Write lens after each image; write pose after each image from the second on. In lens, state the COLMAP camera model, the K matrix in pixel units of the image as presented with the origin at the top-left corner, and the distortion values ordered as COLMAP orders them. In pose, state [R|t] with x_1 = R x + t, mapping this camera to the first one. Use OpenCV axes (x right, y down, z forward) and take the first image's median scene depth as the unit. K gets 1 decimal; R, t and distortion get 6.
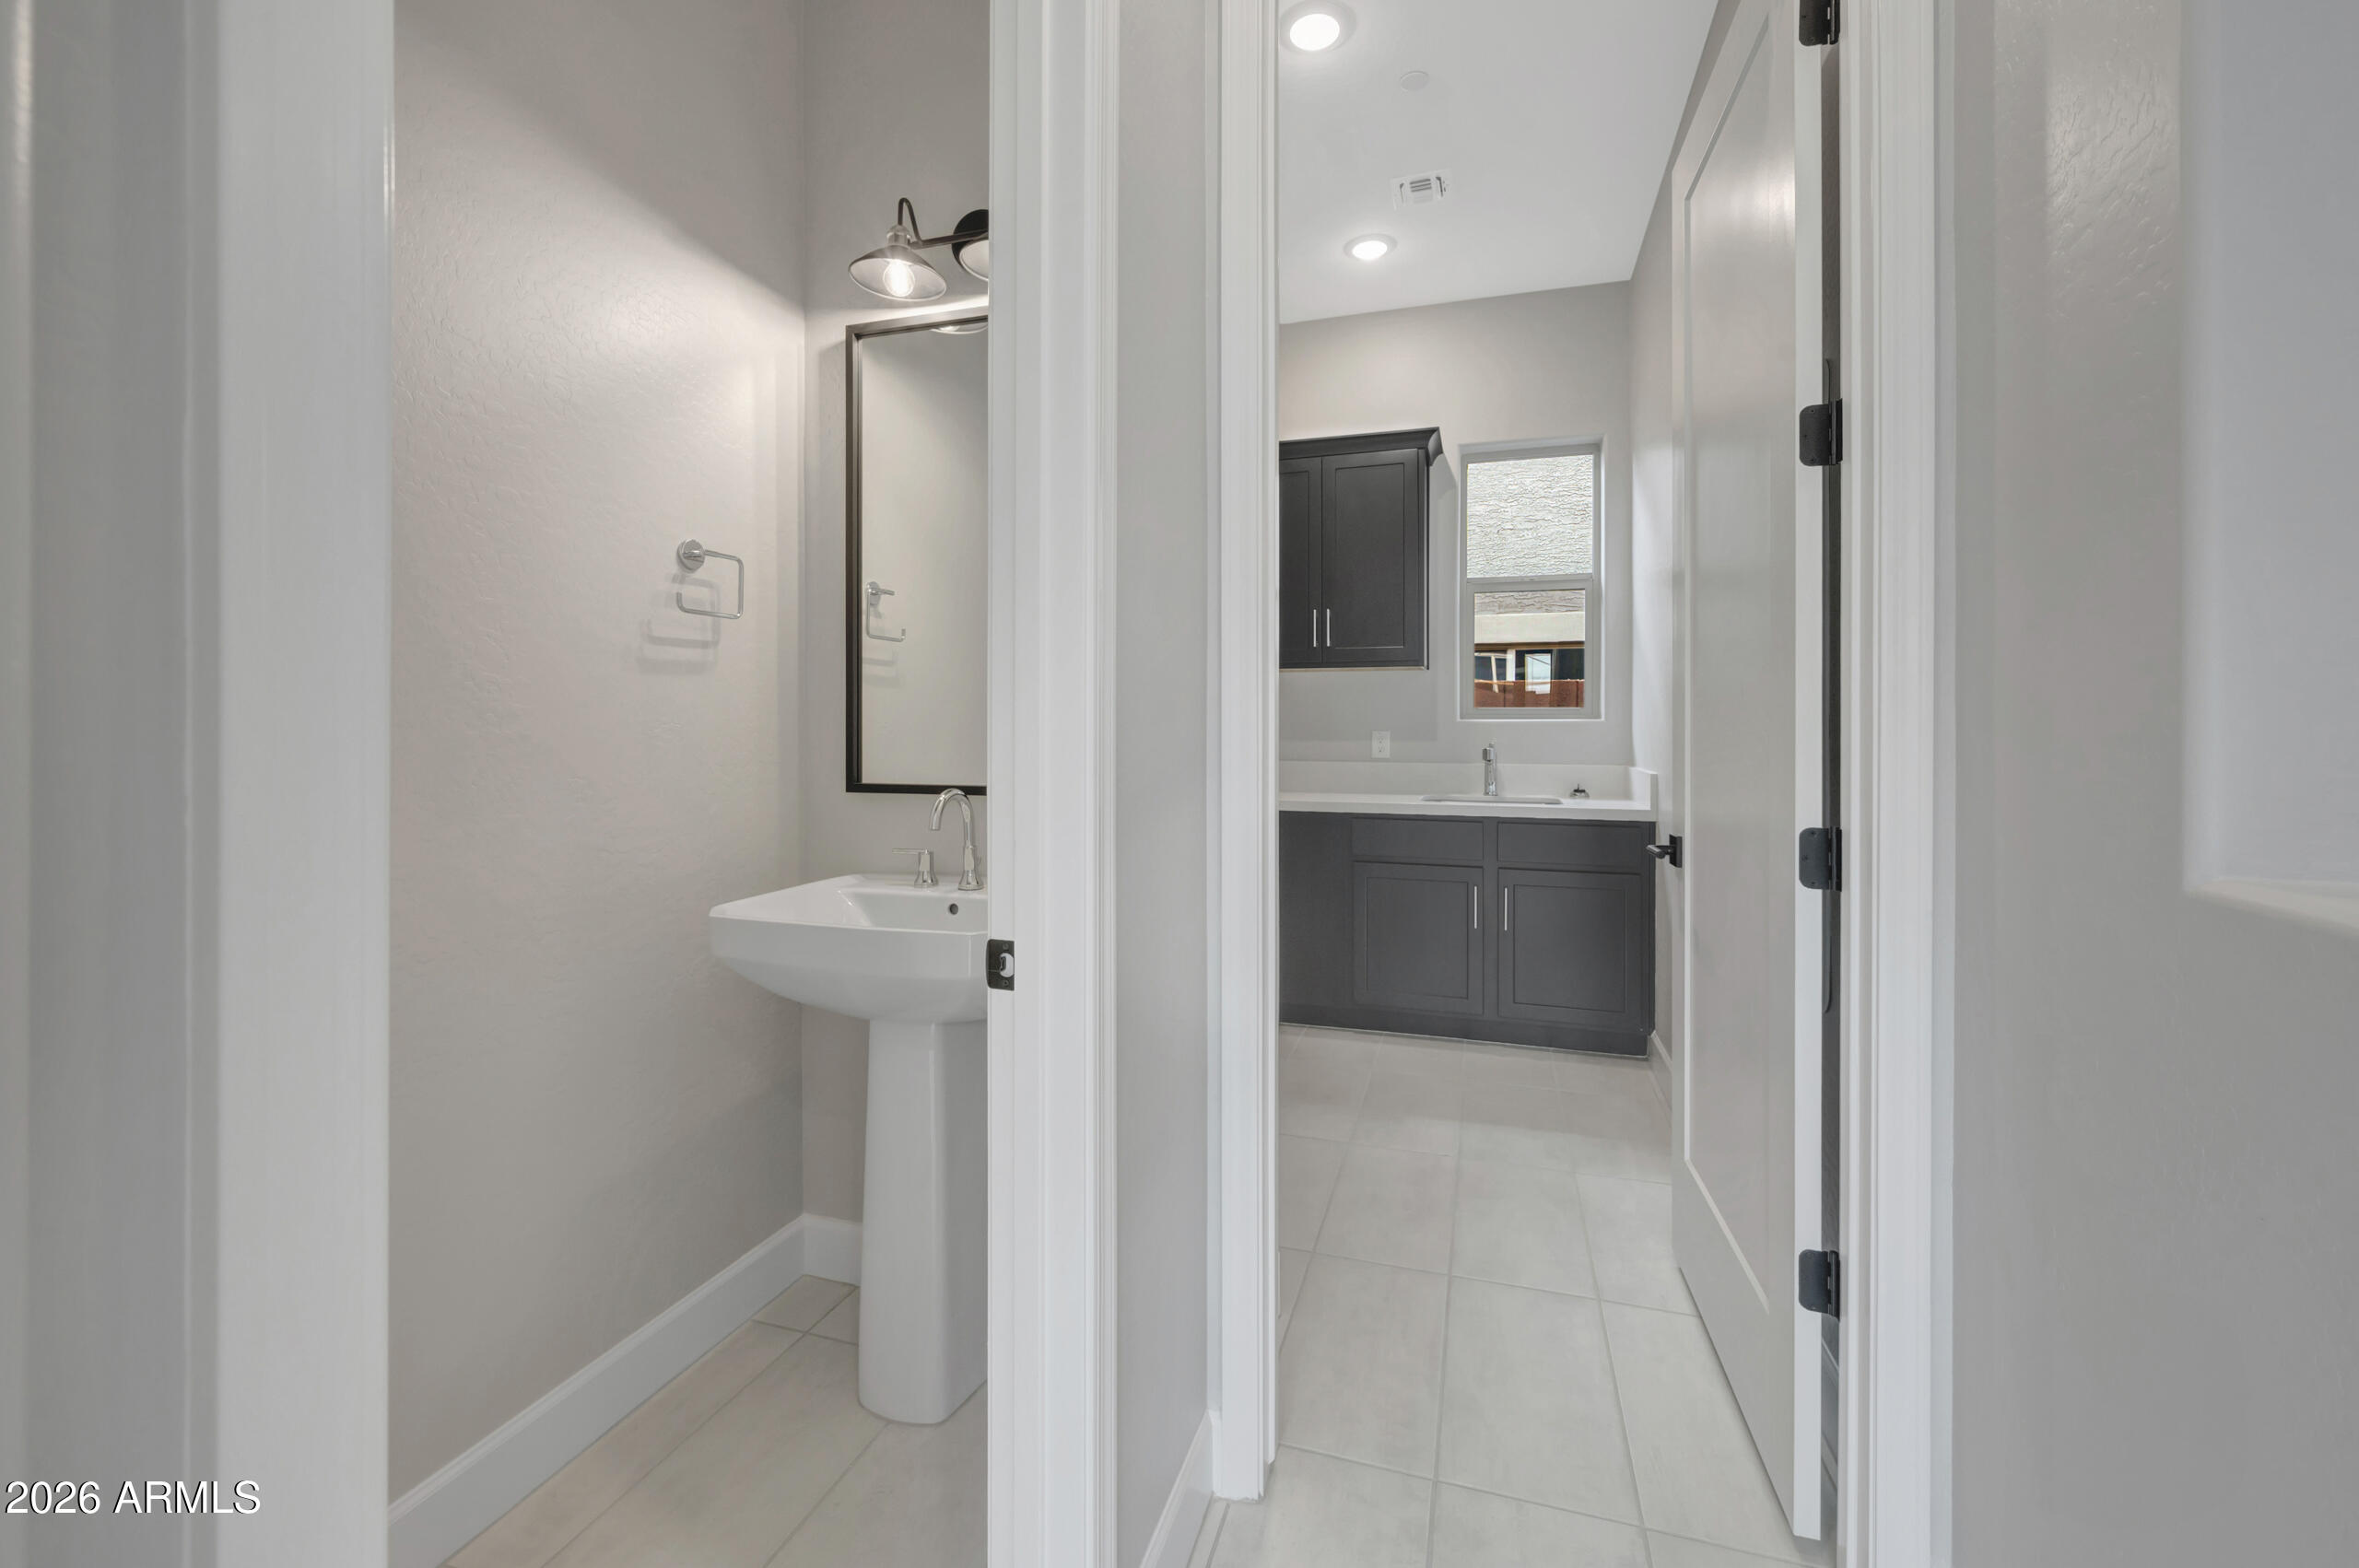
lens RADIAL K [[962.5, 0, 1175.6], [0, 962.5, 779.0], [0, 0, 1]] dist [-0.002962, -0.000392]
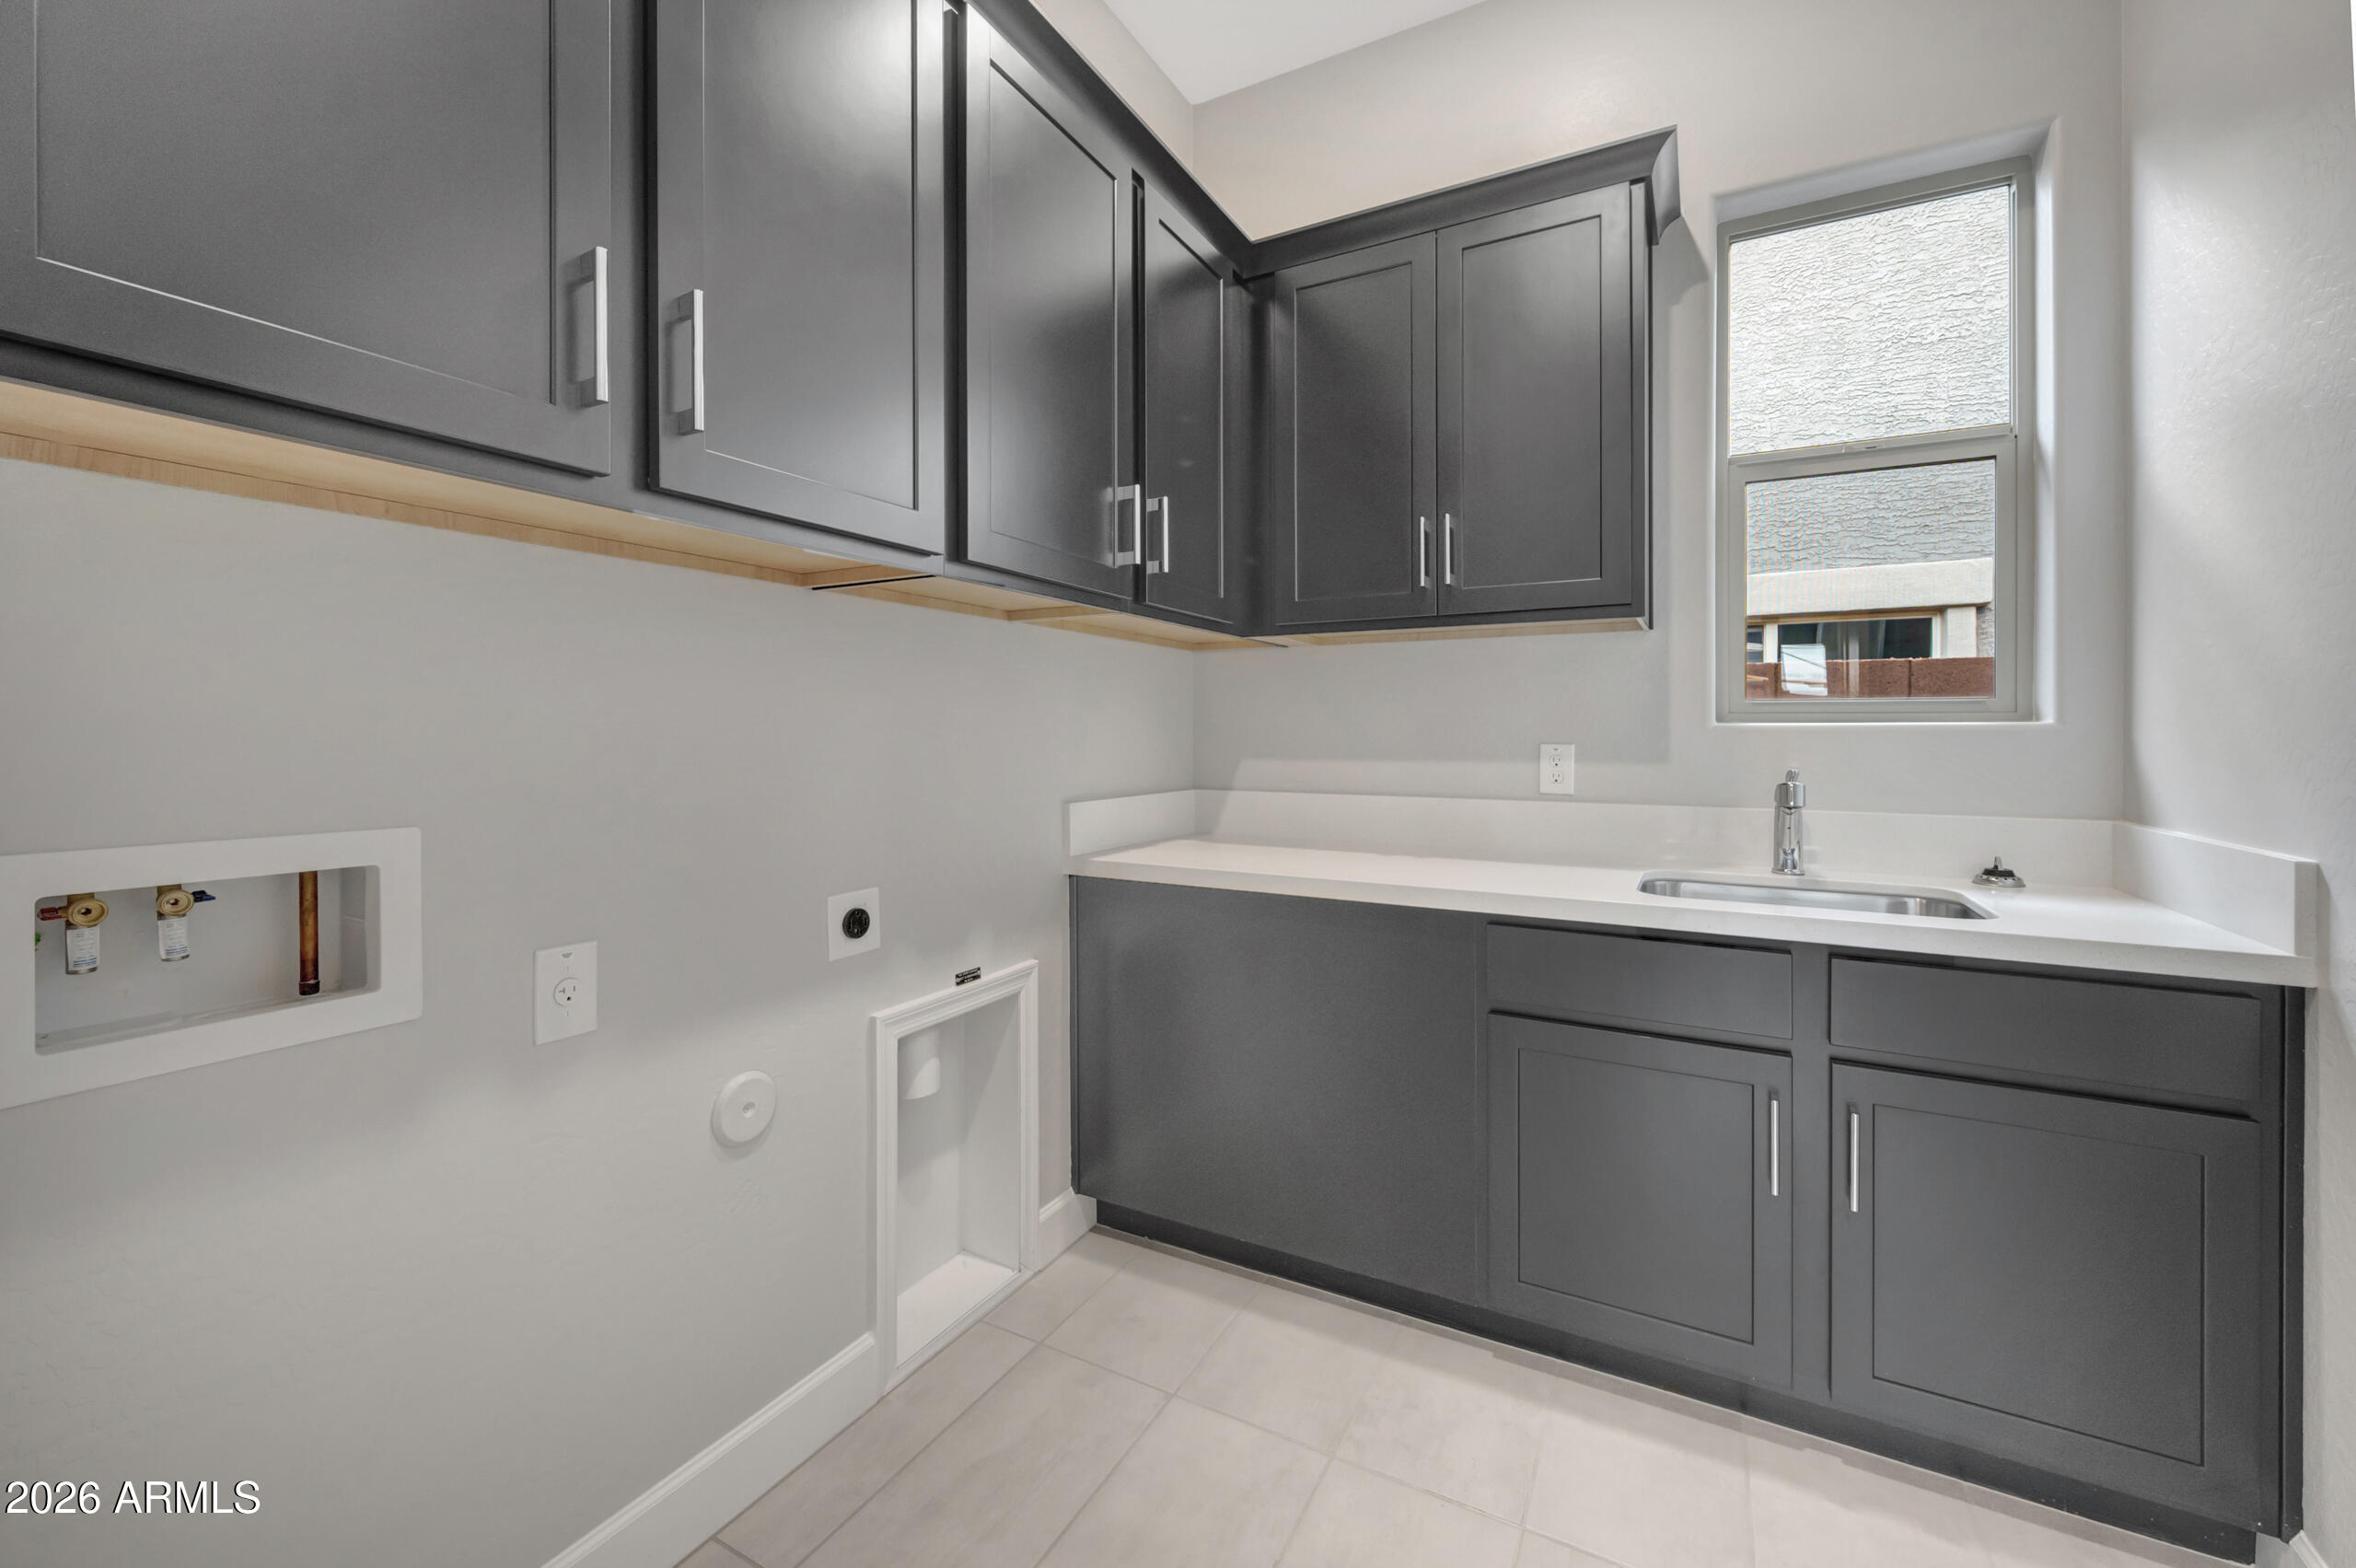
lens RADIAL K [[961.4, 0, 1176.6], [0, 961.4, 762.0], [0, 0, 1]] dist [-0.002962, -0.000392]
pose [[0.982097, 0.006286, -0.188273, 0.108765], [-0.011508, 0.999578, -0.026657, -0.023772], [0.188026, 0.028347, 0.981755, 0.445704]]
